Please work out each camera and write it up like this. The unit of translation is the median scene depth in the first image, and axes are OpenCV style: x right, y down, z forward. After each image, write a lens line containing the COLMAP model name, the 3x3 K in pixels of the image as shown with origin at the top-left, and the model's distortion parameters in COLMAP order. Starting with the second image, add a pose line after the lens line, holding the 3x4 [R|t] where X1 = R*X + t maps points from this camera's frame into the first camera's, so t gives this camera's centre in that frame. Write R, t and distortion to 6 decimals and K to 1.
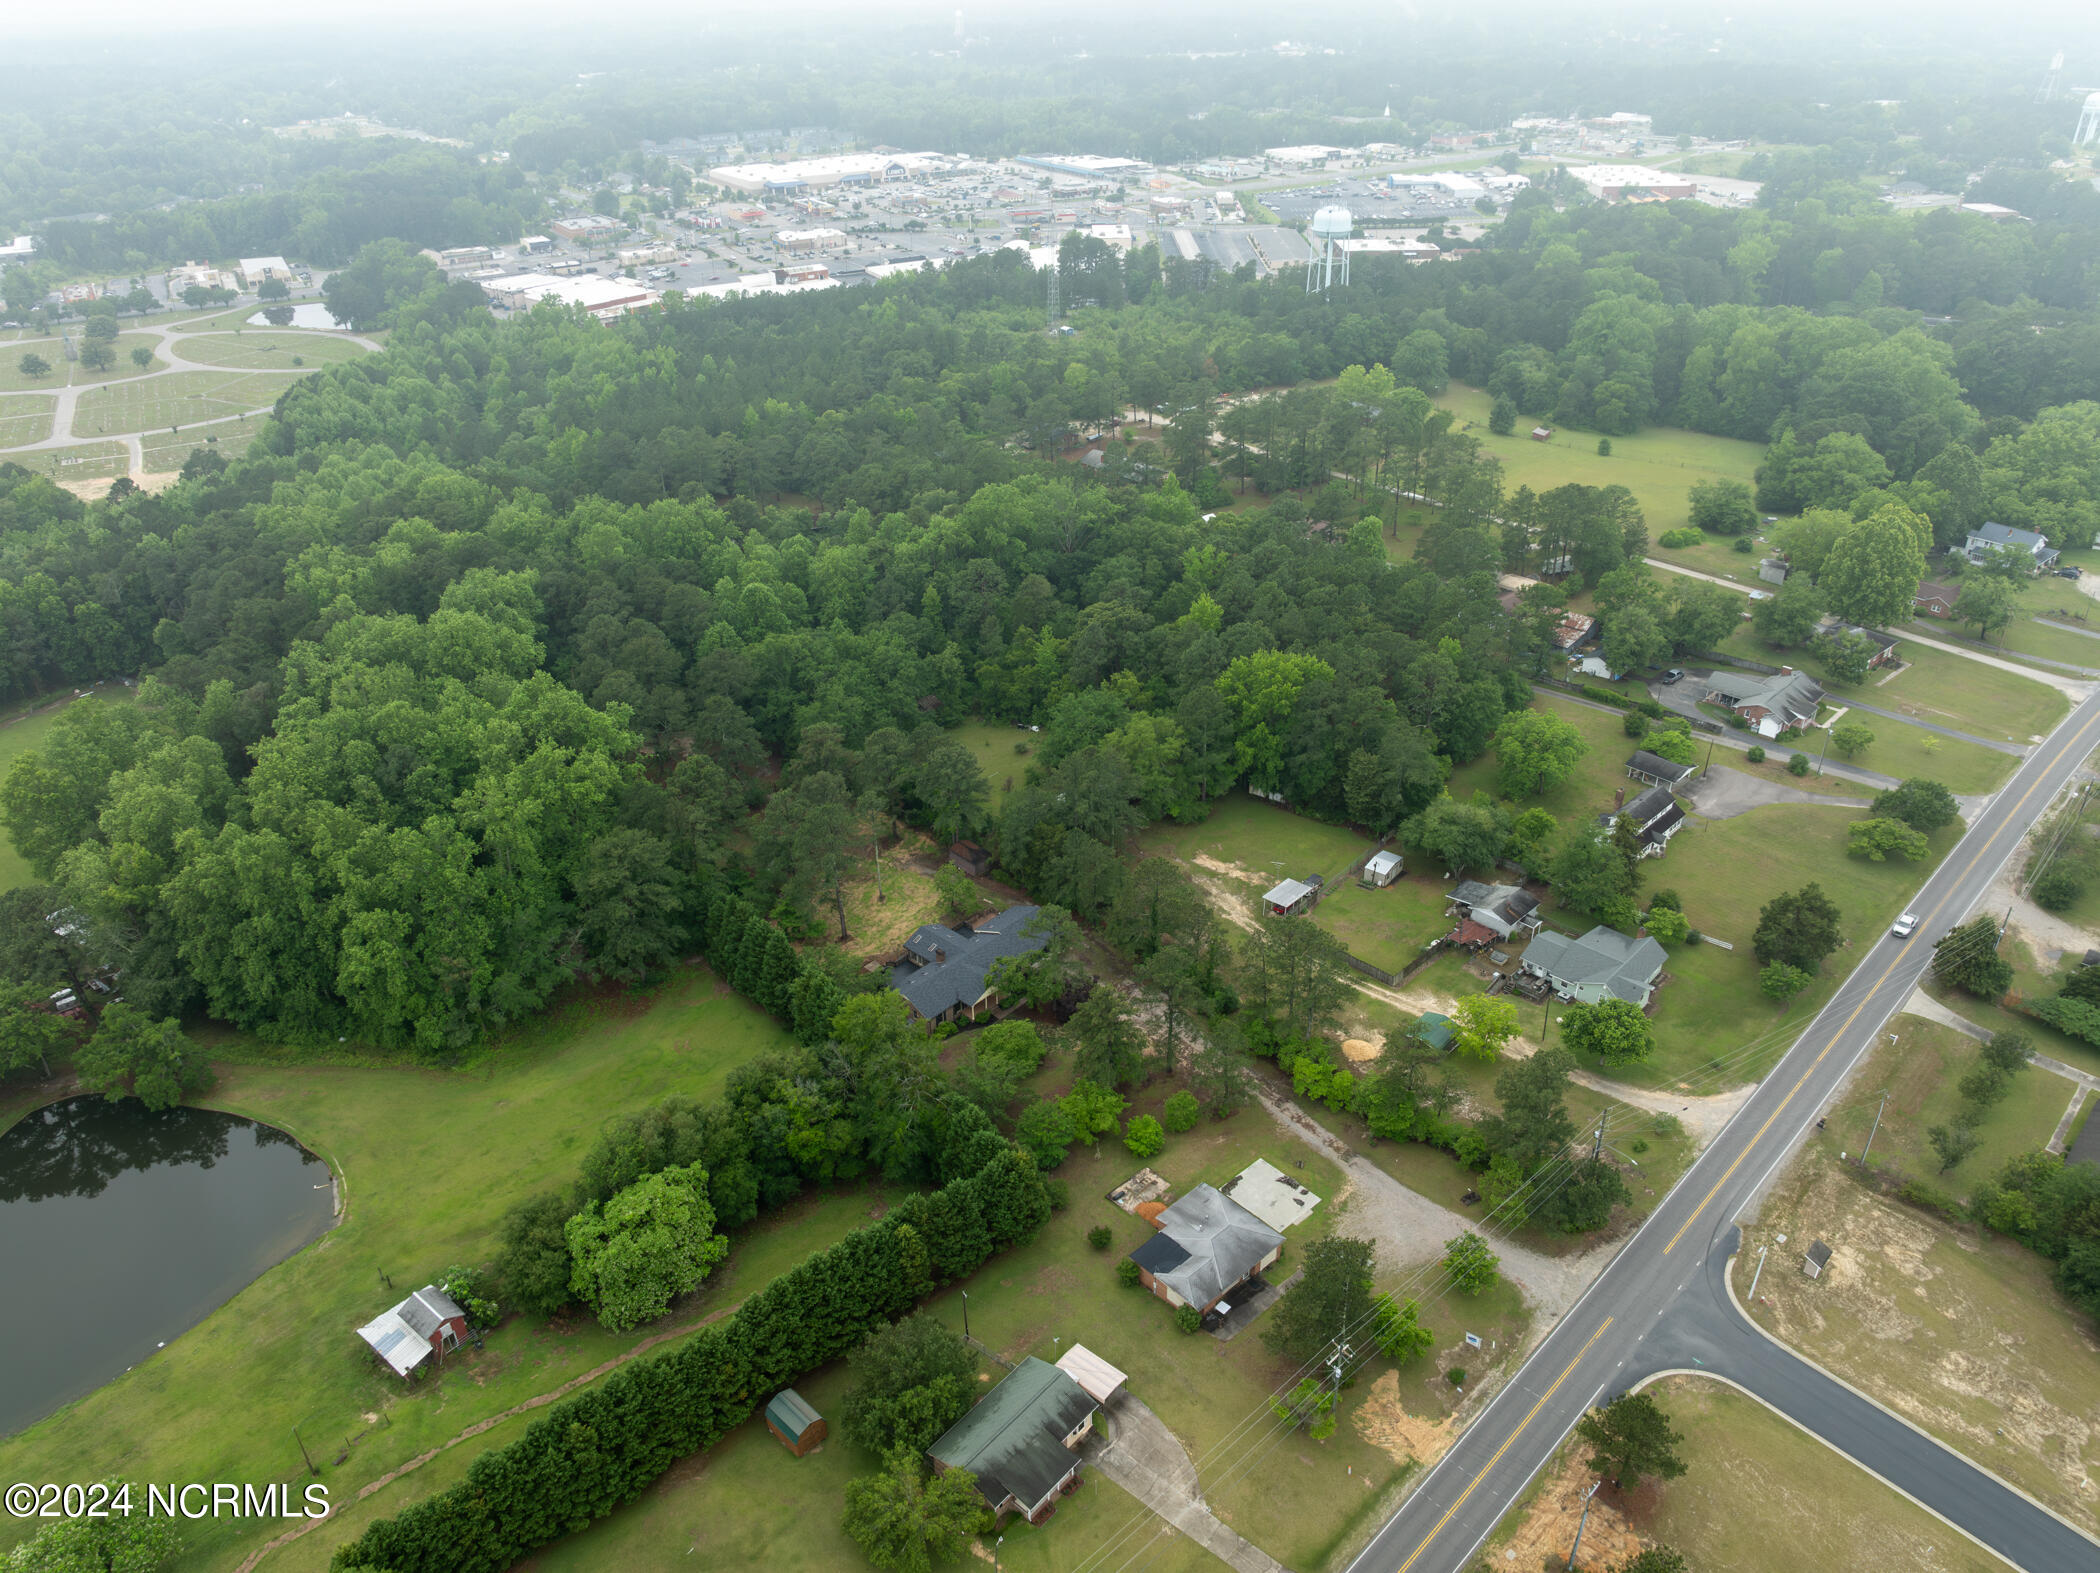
lens RADIAL K [[1477.7, 0, 1046.1], [0, 1477.7, 784.3], [0, 0, 1]] dist [-0.046883, 0.015849]
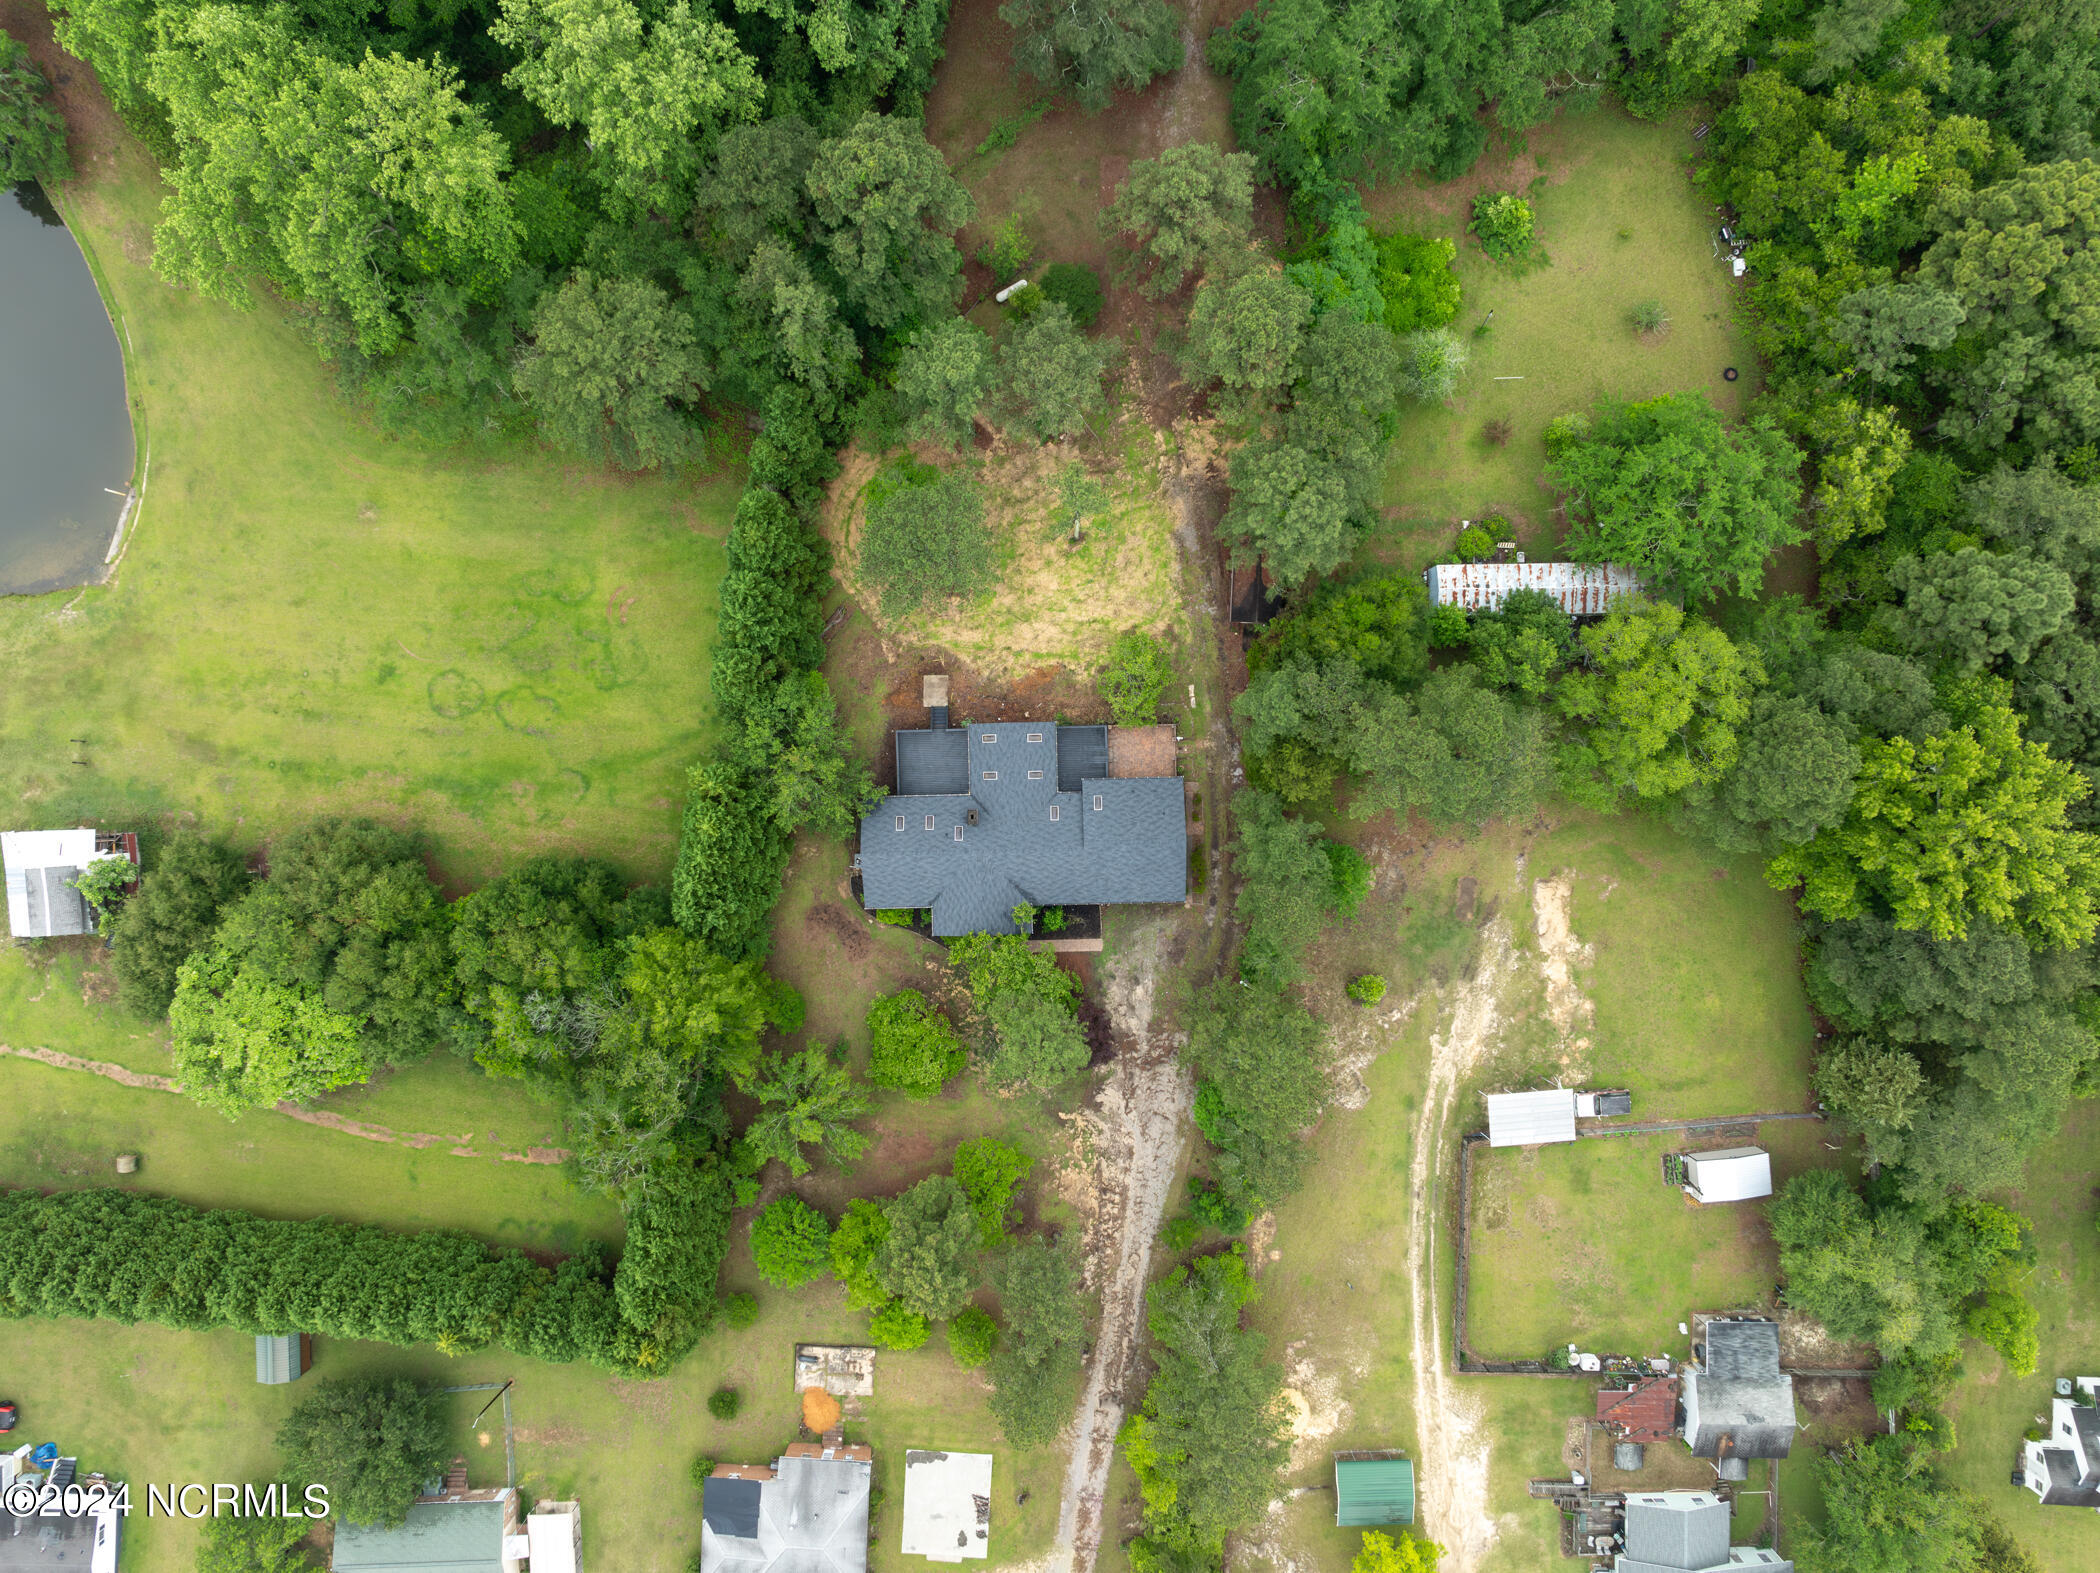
lens RADIAL K [[1477.7, 0, 1055.7], [0, 1477.7, 778.1], [0, 0, 1]] dist [-0.046883, 0.015849]
pose [[0.703114, 0.710500, 0.028644, -0.085454], [-0.356446, 0.317312, 0.878783, -0.471315], [0.615286, -0.628095, 0.476361, 0.839263]]
